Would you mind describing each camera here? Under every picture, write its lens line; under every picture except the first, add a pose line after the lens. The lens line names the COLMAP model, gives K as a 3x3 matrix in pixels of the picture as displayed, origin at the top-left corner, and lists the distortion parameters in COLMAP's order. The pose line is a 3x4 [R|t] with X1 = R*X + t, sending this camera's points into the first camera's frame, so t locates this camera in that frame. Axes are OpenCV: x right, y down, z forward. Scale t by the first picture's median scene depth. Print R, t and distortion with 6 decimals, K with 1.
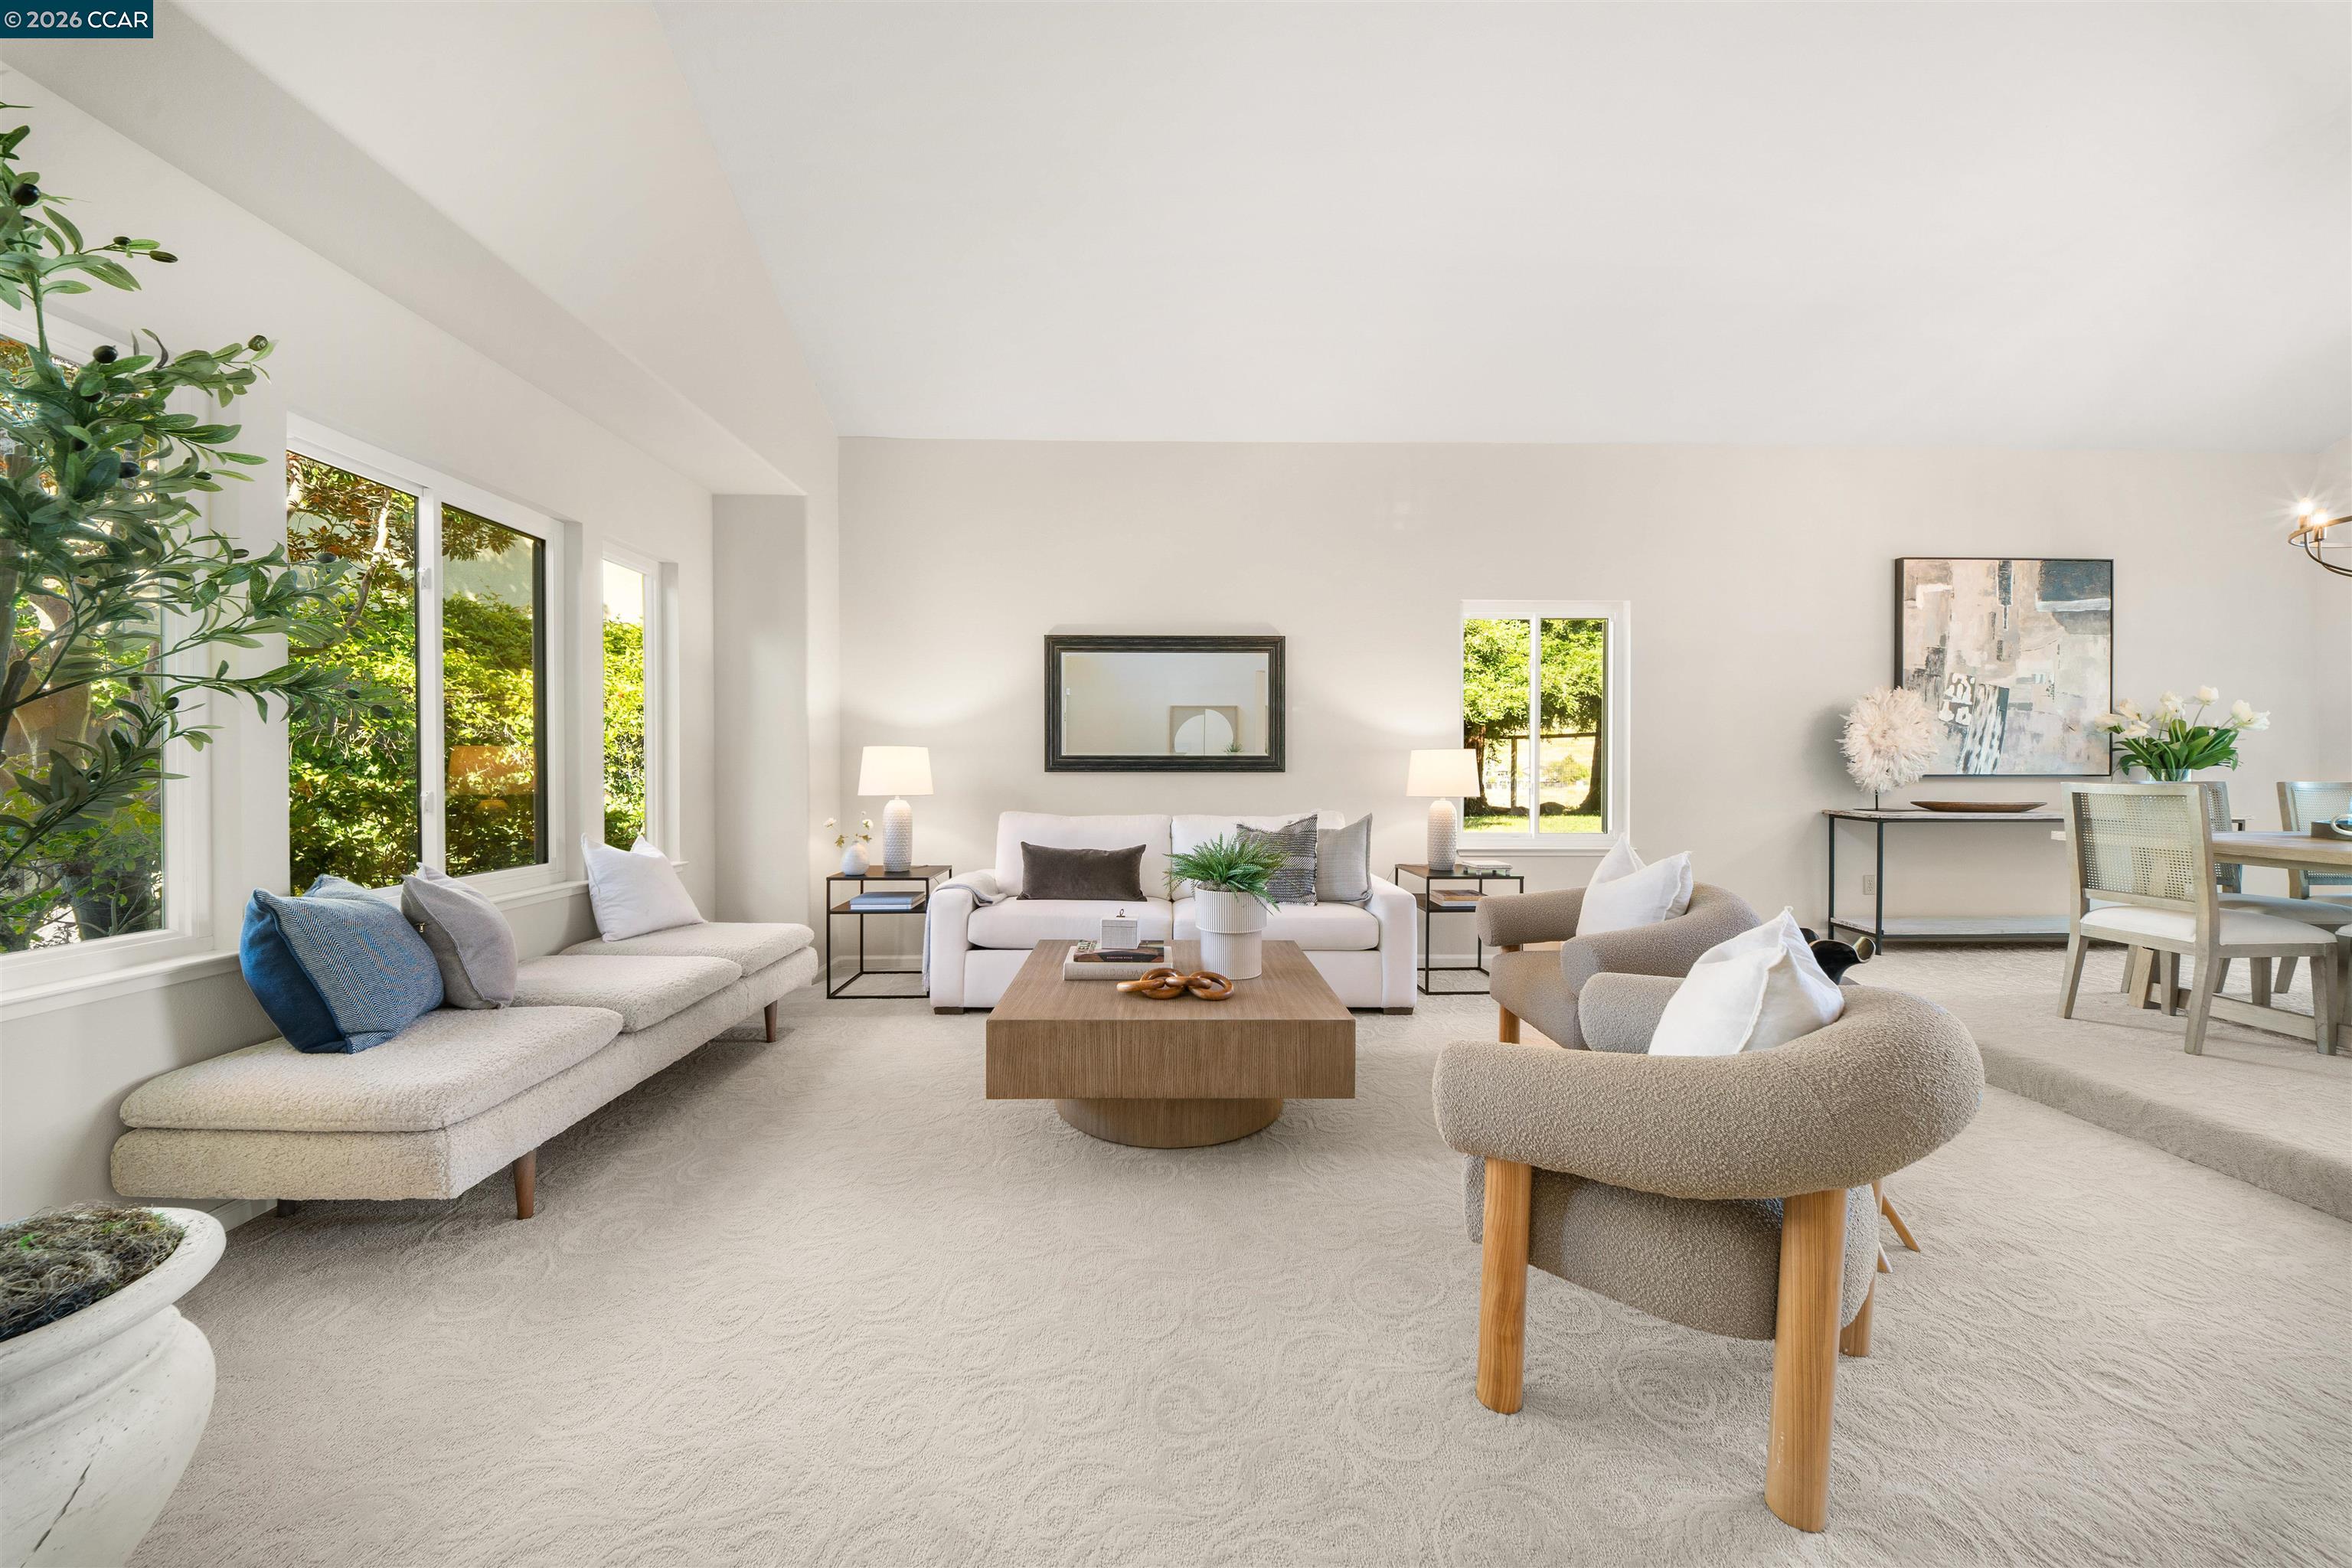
lens RADIAL K [[831.5, 0, 1151.1], [0, 831.5, 767.3], [0, 0, 1]] dist [0.007330, -0.005601]
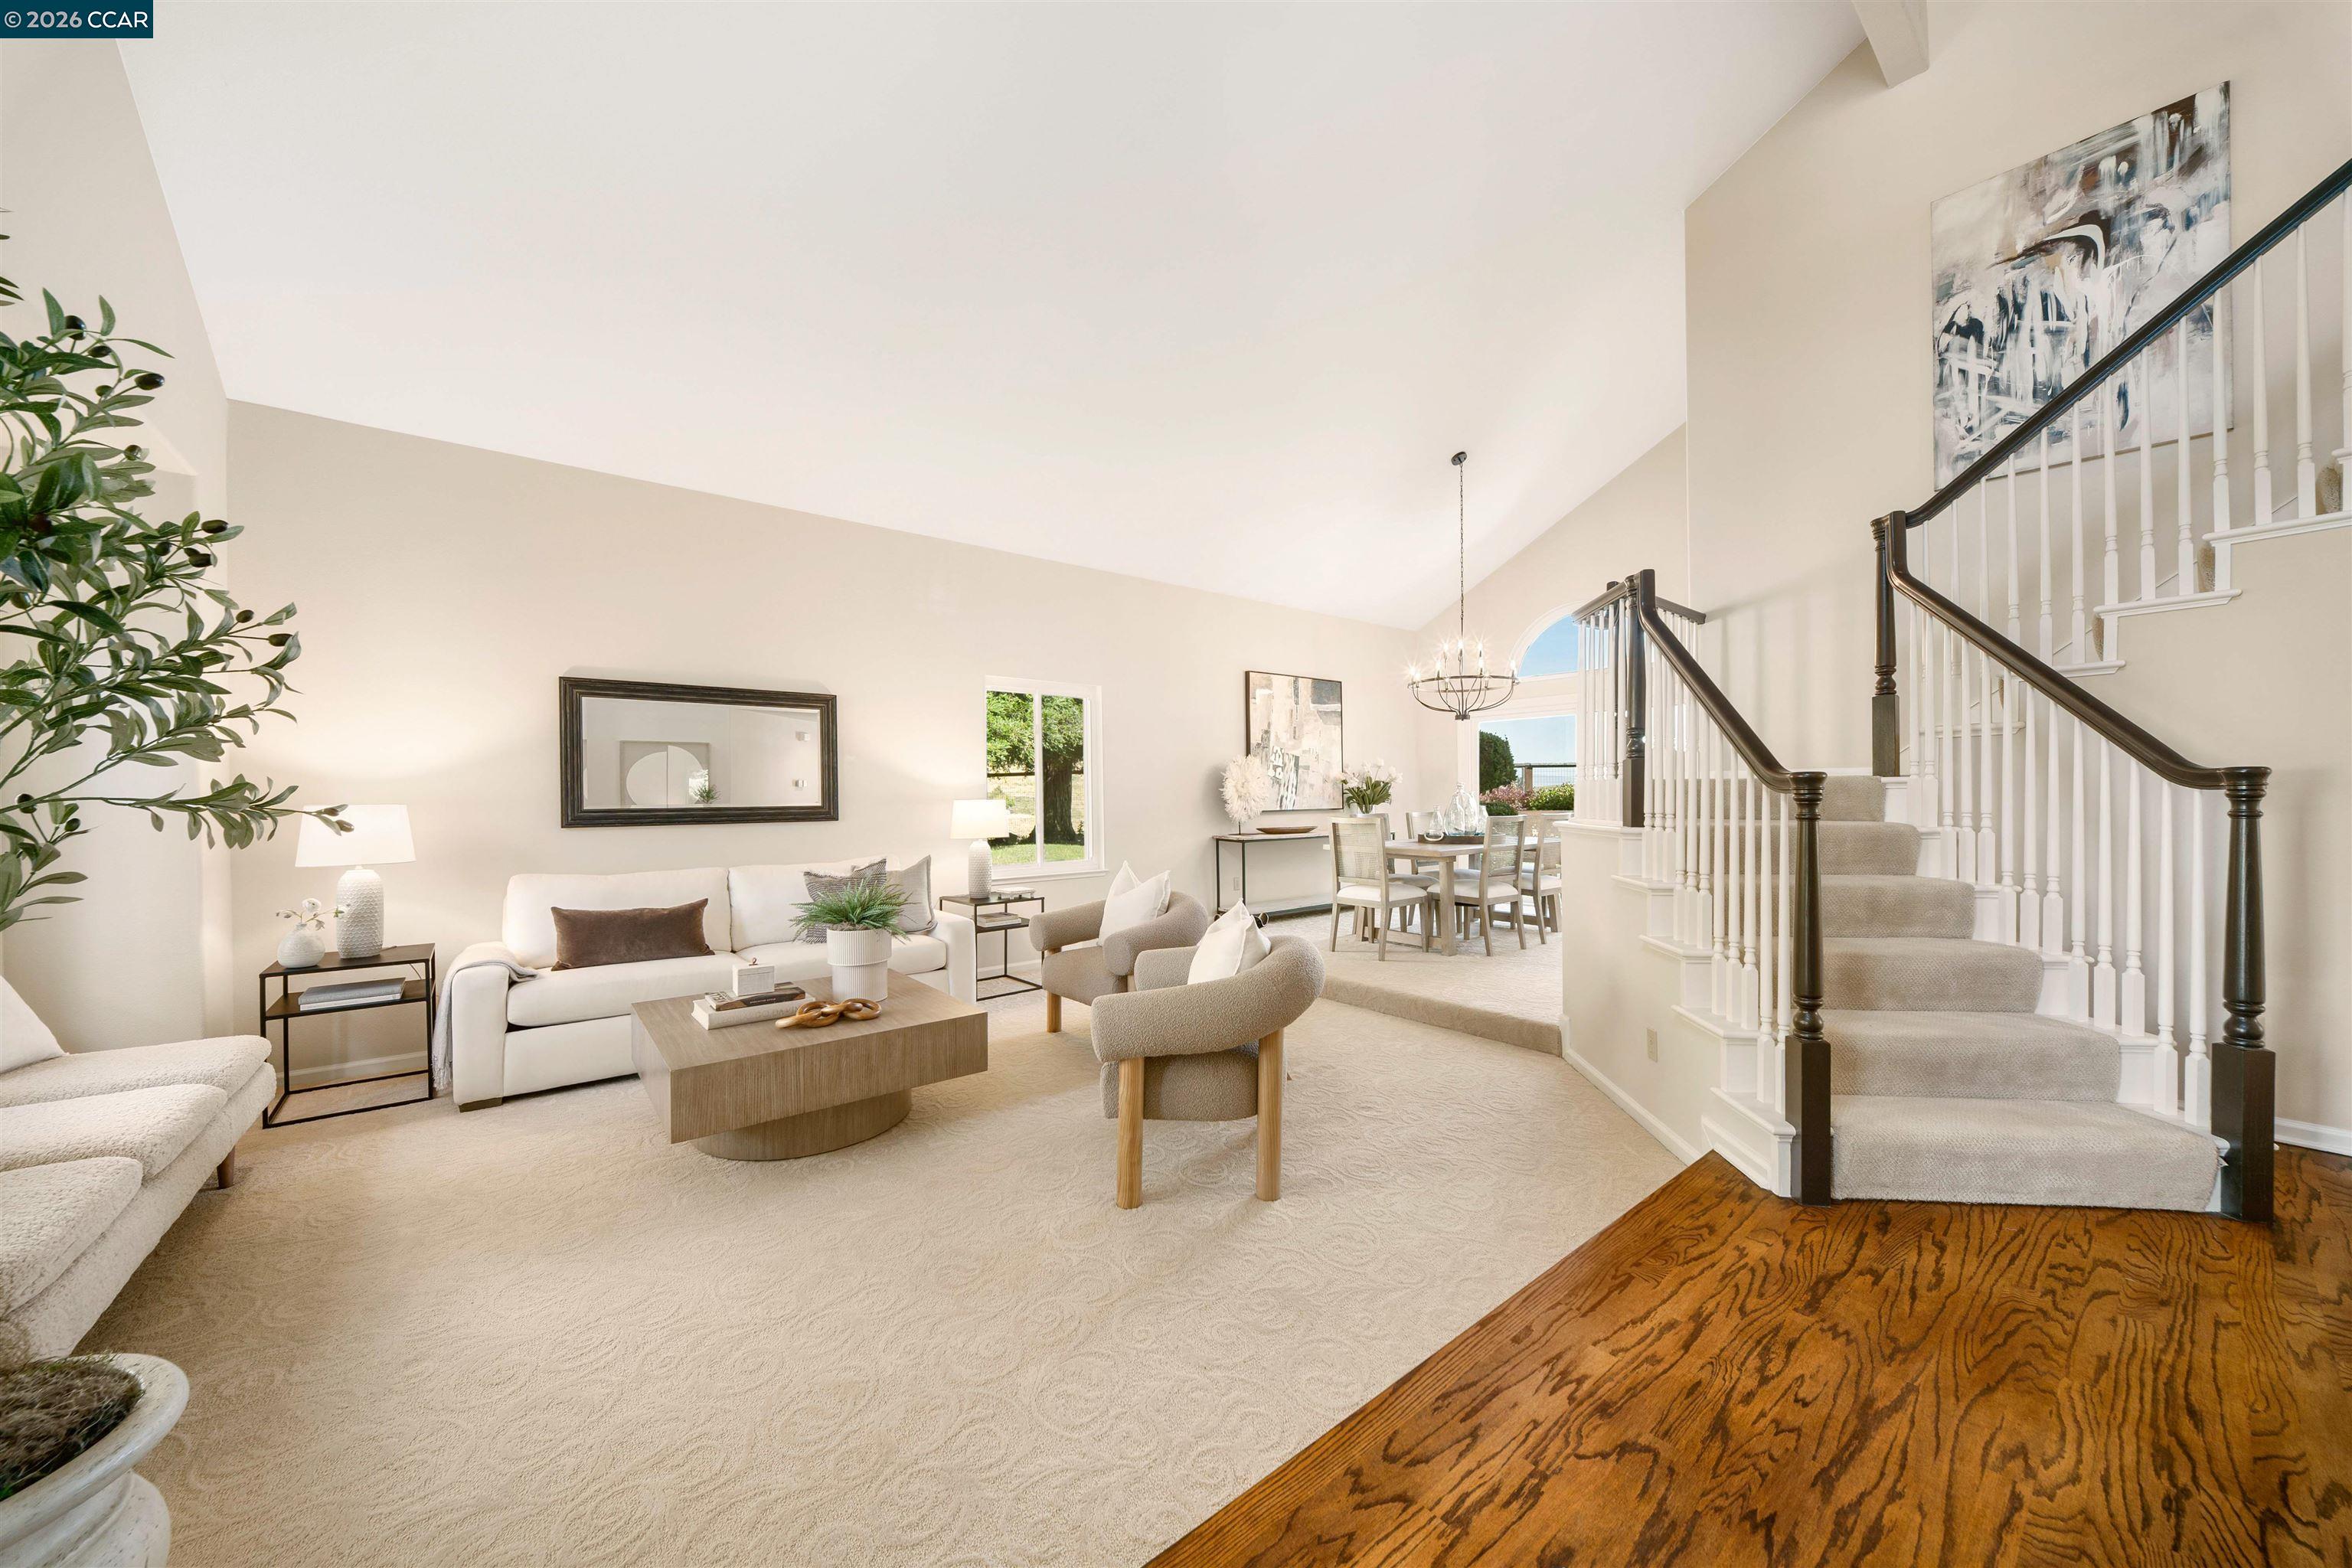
lens RADIAL K [[831.5, 0, 1151.1], [0, 831.5, 767.3], [0, 0, 1]] dist [0.007330, -0.005601]
pose [[0.801078, 0.008896, 0.598494, -0.241835], [0.014468, 0.999310, -0.034220, -0.030460], [-0.598385, 0.036072, 0.800396, -0.176114]]
